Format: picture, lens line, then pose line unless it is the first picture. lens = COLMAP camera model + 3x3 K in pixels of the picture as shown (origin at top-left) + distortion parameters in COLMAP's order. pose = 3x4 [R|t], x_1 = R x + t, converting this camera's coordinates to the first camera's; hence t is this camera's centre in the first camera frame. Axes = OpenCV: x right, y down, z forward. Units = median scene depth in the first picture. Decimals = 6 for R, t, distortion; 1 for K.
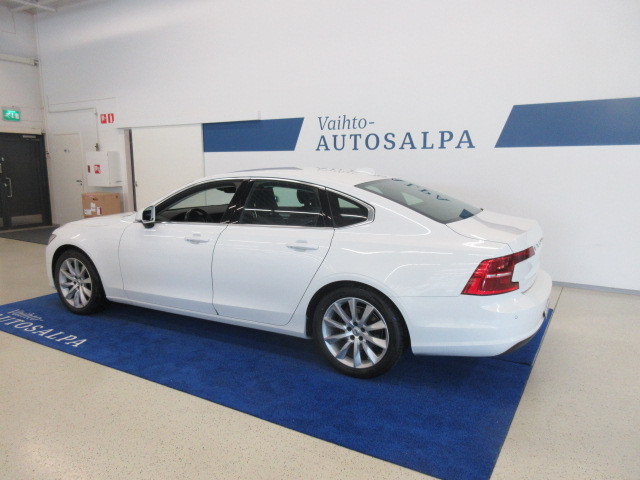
lens RADIAL K [[475.4, 0, 320.0], [0, 475.4, 240.0], [0, 0, 1]] dist [0.005695, -0.000887]
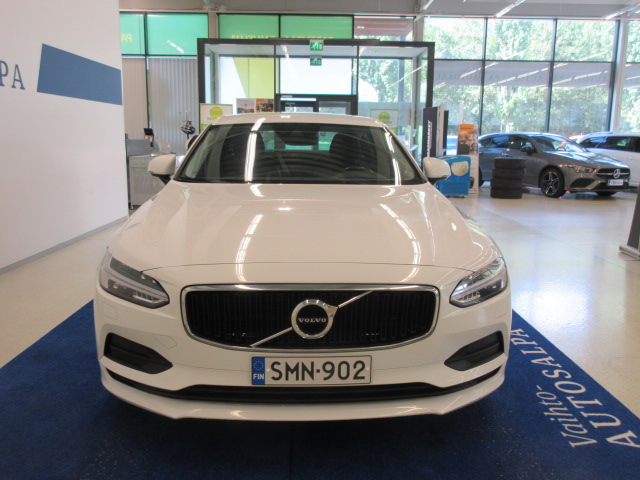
lens RADIAL K [[574.0, 0, 320.0], [0, 574.0, 240.0], [0, 0, 1]] dist [-0.006104, -0.013476]
pose [[-0.525762, -0.153496, 0.836668, -0.673792], [0.122610, 0.959638, 0.253104, -0.127932], [-0.841749, 0.235656, -0.485721, 1.029885]]
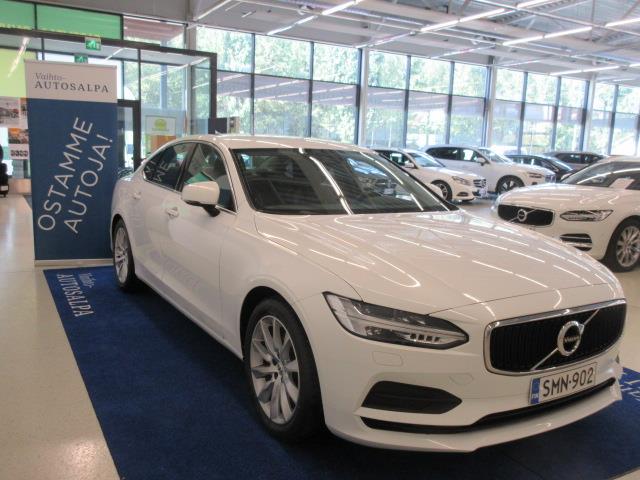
lens RADIAL K [[574.0, 0, 320.0], [0, 574.0, 240.0], [0, 0, 1]] dist [-0.006104, -0.013476]
pose [[-0.865253, -0.110035, 0.489112, -0.450017], [0.040771, 0.956940, 0.287408, -0.178402], [-0.499676, 0.268622, -0.823509, 1.253363]]
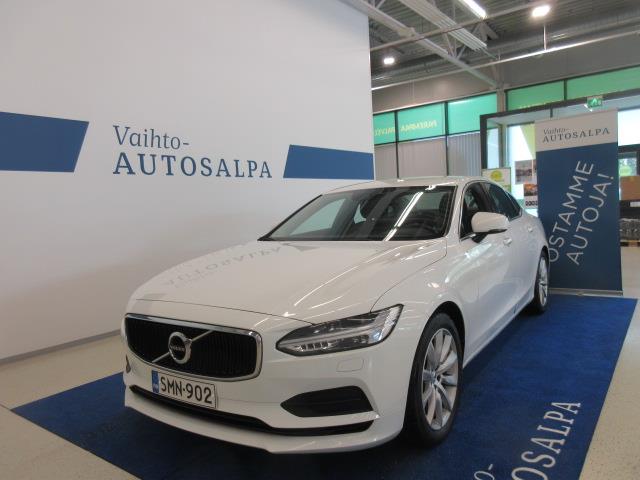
lens RADIAL K [[475.4, 0, 320.0], [0, 475.4, 240.0], [0, 0, 1]] dist [0.005695, -0.000887]
pose [[0.097864, -0.072948, 0.992523, -0.734144], [0.210629, 0.976236, 0.050983, -0.078050], [-0.972655, 0.204064, 0.110904, 0.742147]]
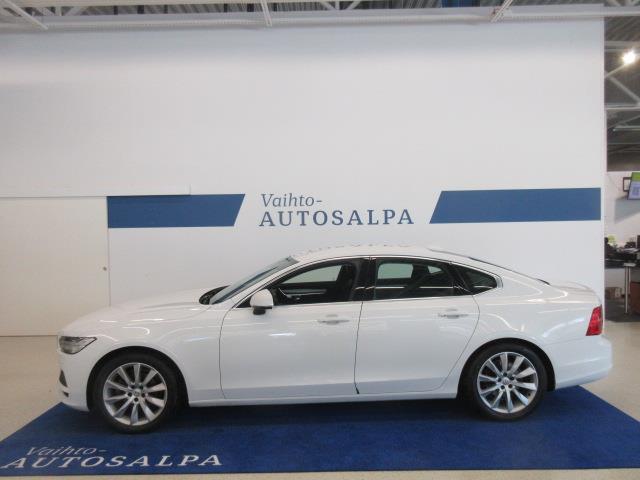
lens RADIAL K [[475.4, 0, 320.0], [0, 475.4, 240.0], [0, 0, 1]] dist [0.005695, -0.000887]
pose [[0.860995, -0.022302, 0.508124, -0.463156], [0.095975, 0.988214, -0.119252, -0.029172], [-0.499476, 0.151442, 0.852988, 0.085887]]
